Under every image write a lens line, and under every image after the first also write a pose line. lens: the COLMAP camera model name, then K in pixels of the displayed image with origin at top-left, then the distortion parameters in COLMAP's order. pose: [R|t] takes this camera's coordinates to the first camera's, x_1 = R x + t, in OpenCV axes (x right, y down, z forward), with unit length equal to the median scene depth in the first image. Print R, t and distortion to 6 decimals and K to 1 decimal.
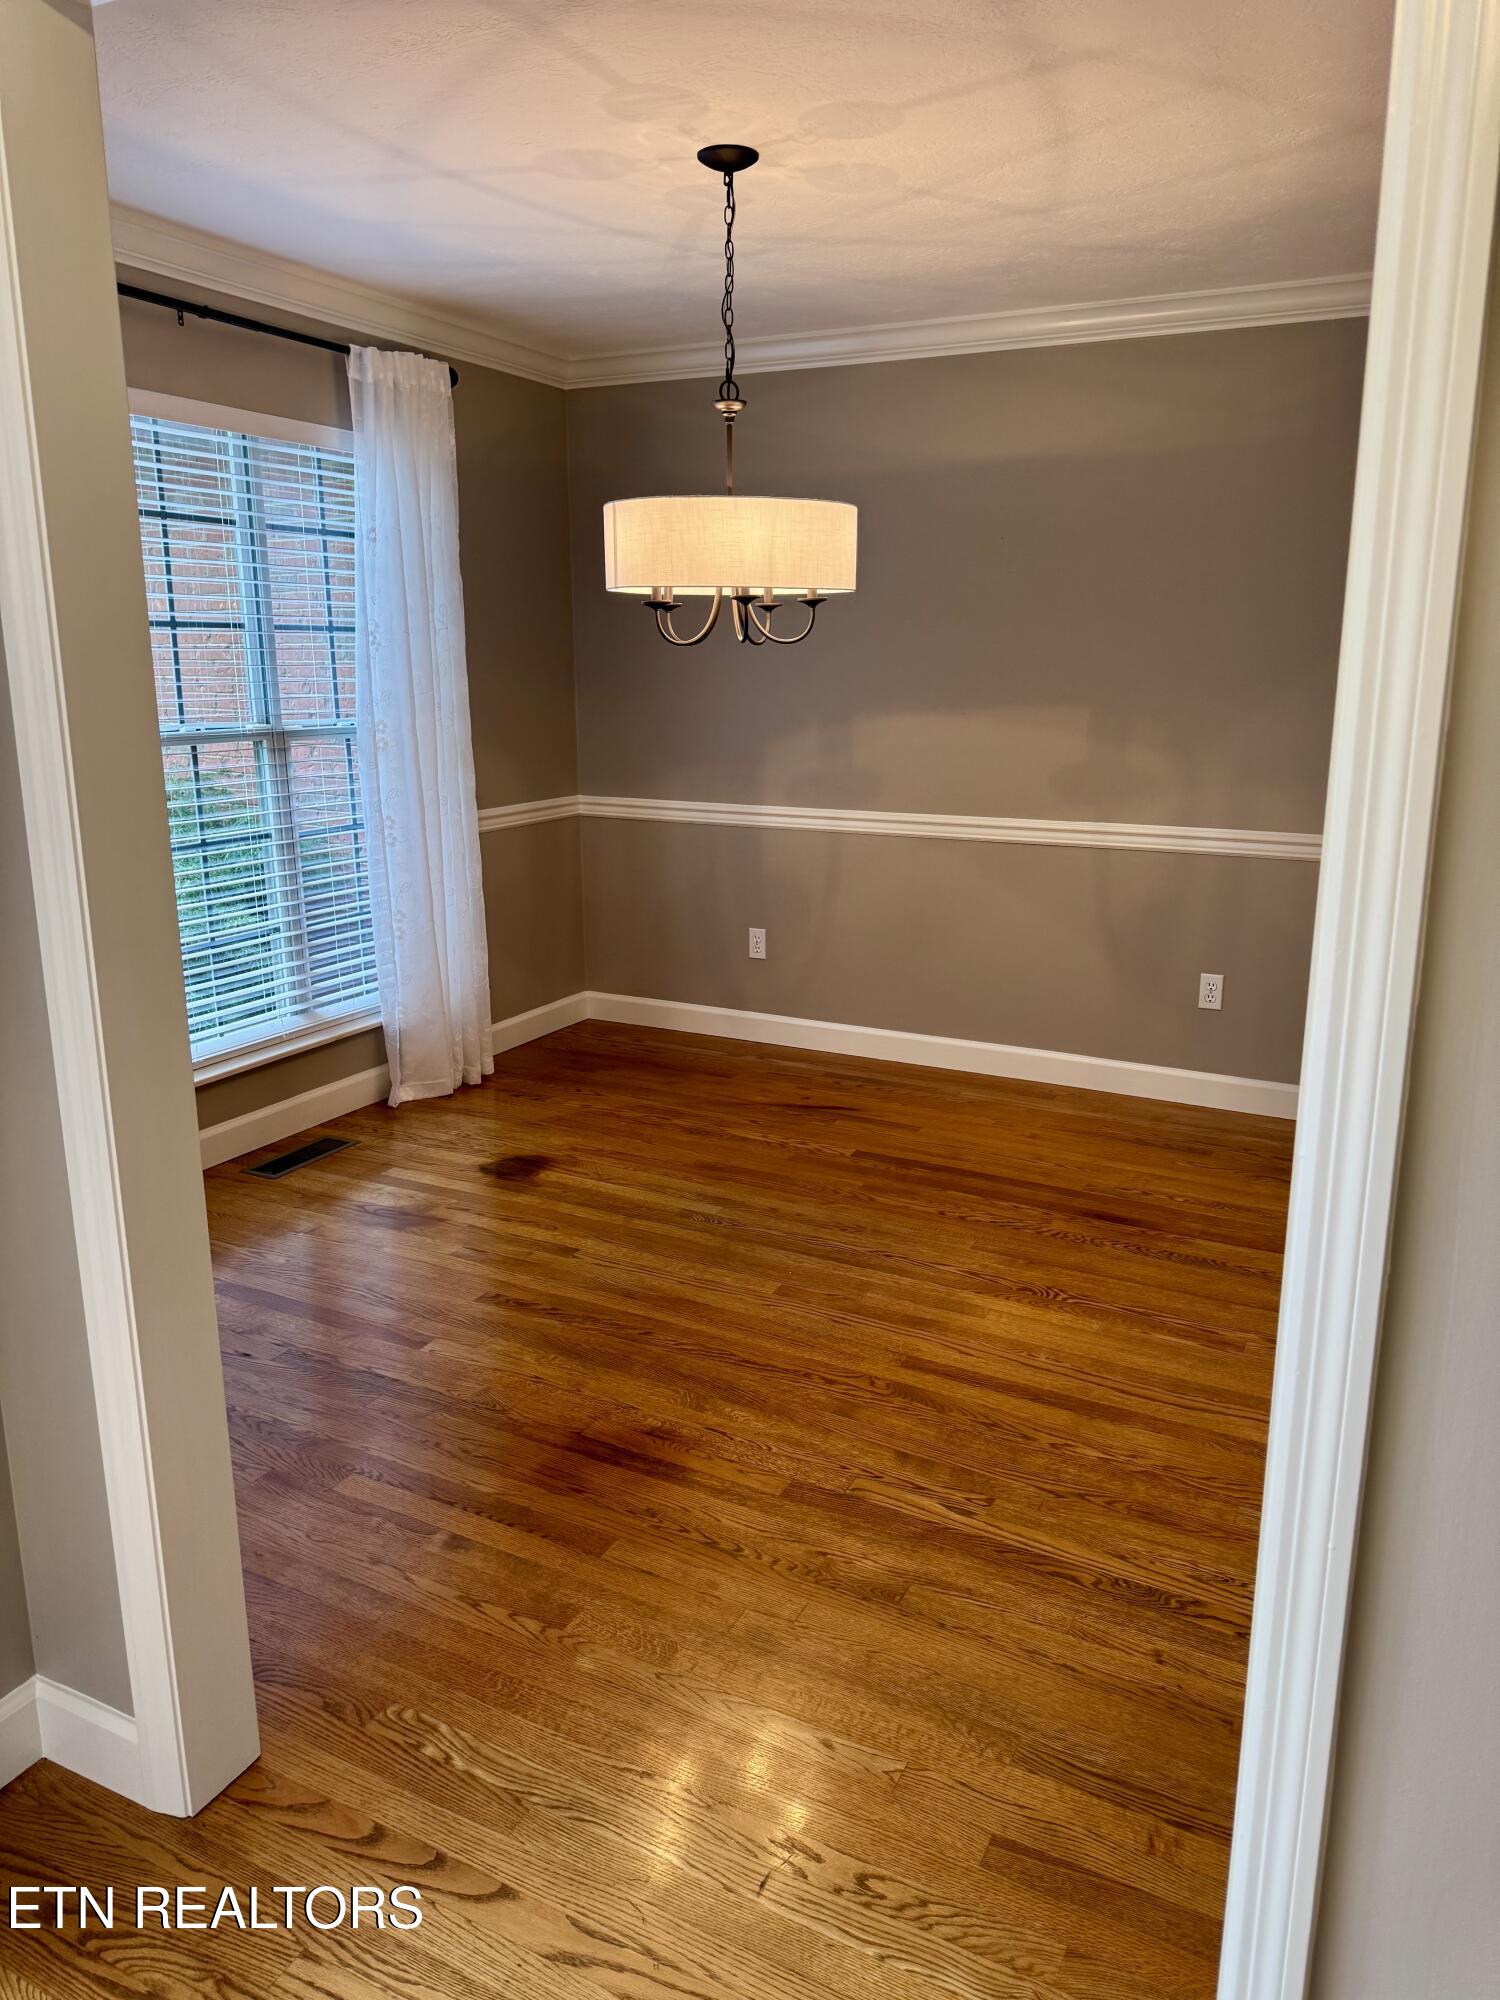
lens RADIAL K [[1412.0, 0, 761.0], [0, 1412.0, 992.4], [0, 0, 1]] dist [0.053969, -0.069554]
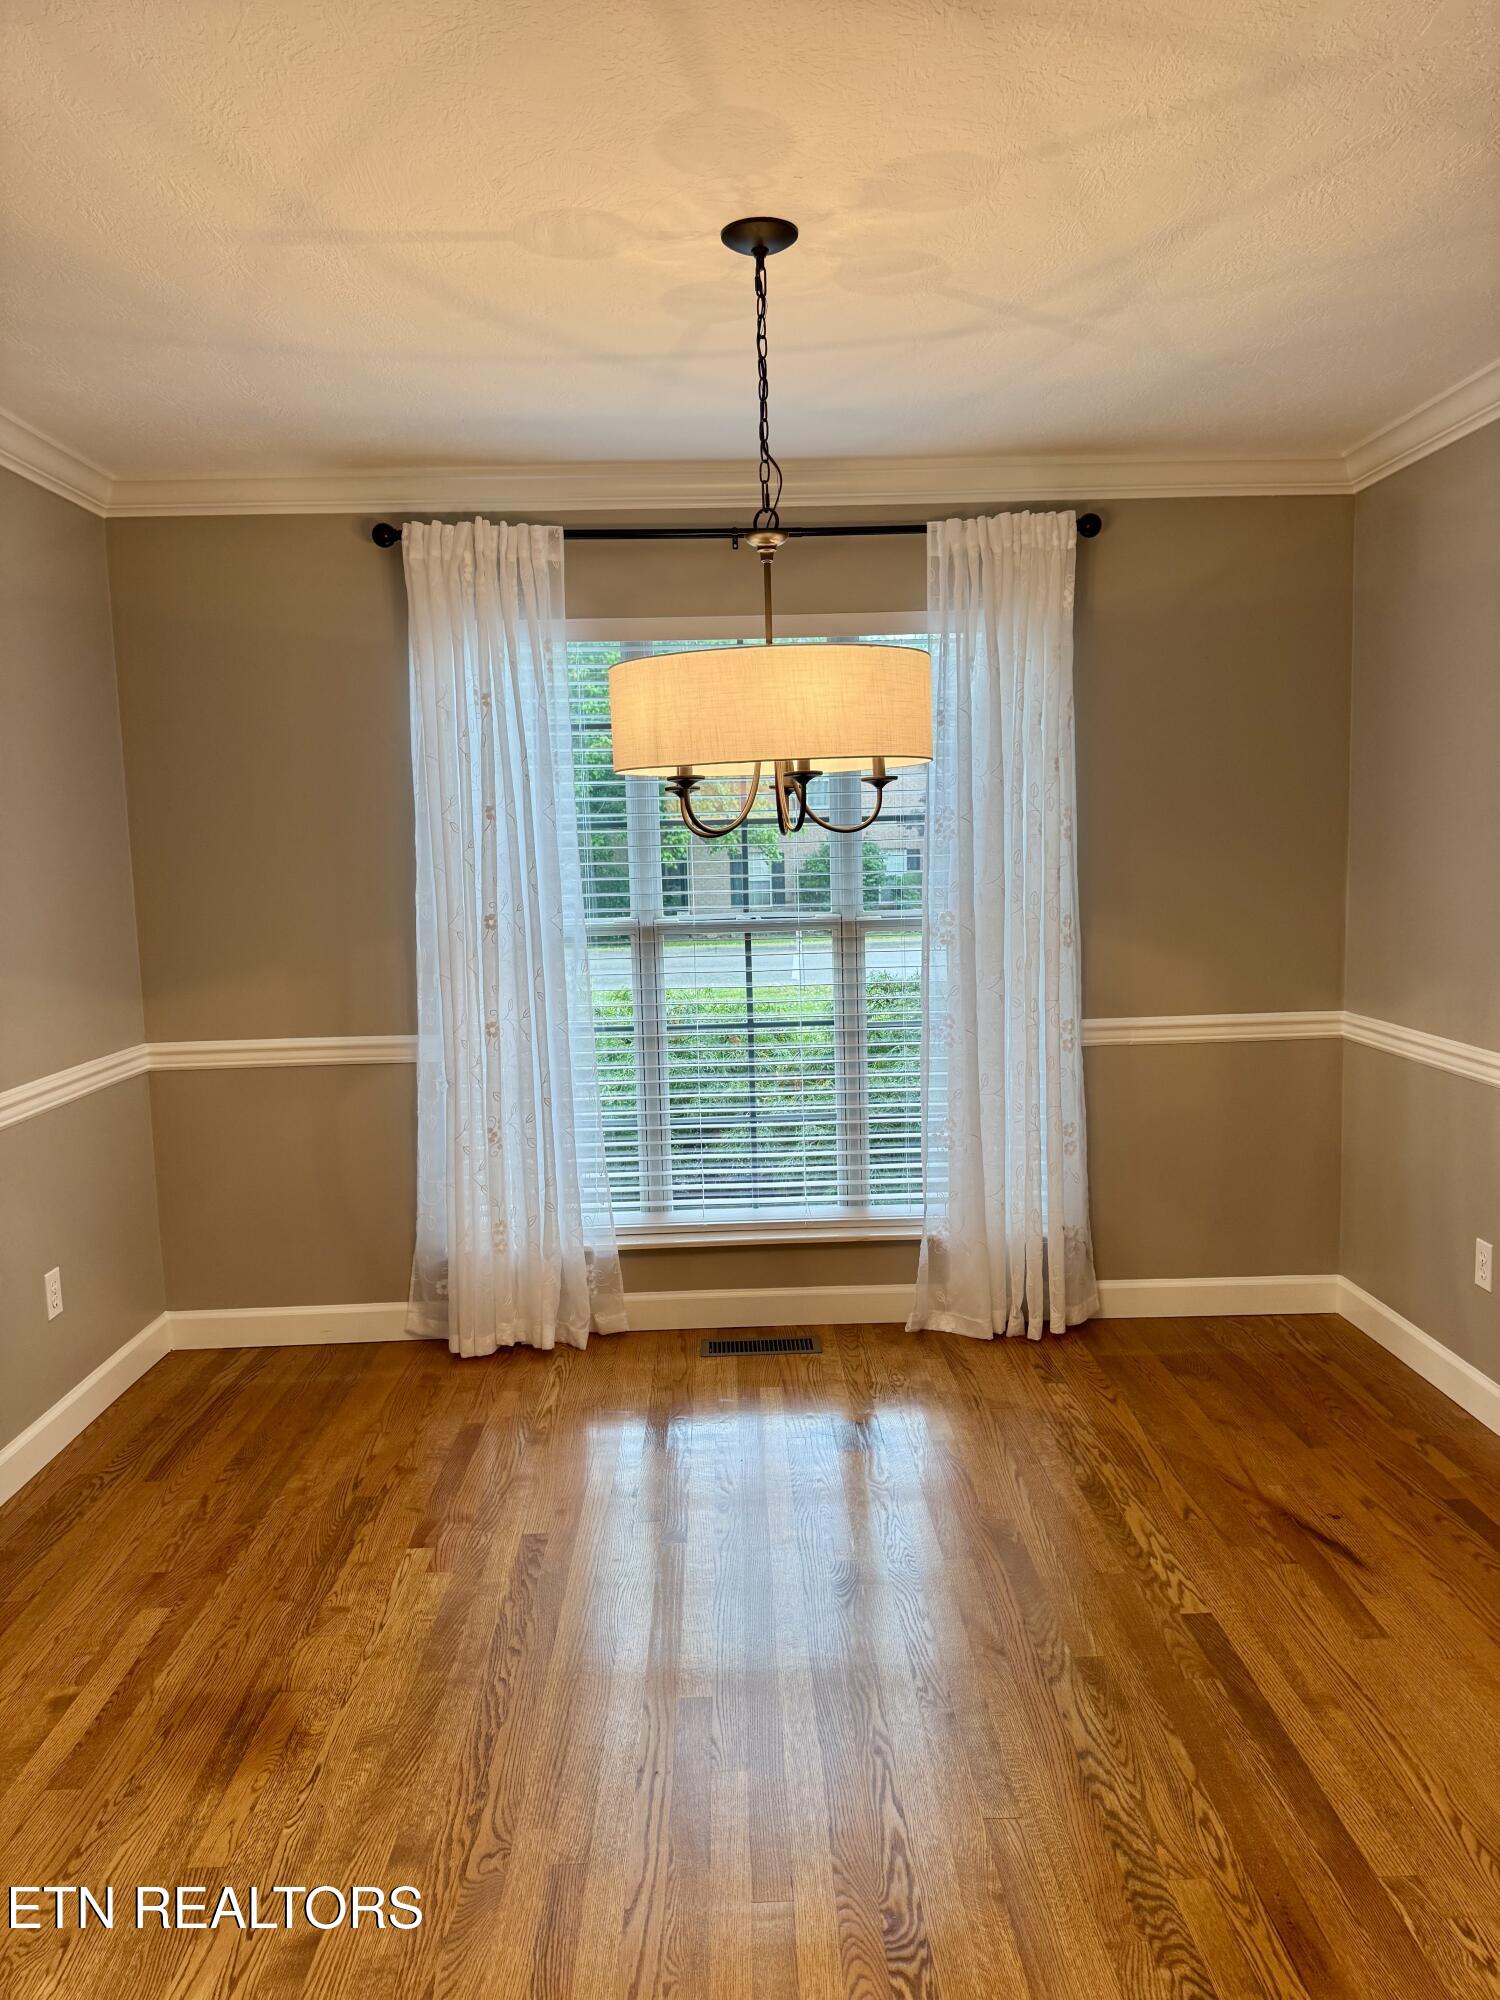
lens RADIAL K [[1412.0, 0, 747.6], [0, 1412.0, 1008.9], [0, 0, 1]] dist [0.053969, -0.069554]
pose [[0.464801, 0.093657, -0.880448, 0.502403], [-0.180053, 0.983610, 0.009578, -0.119982], [0.866914, 0.154076, 0.474047, 0.483905]]
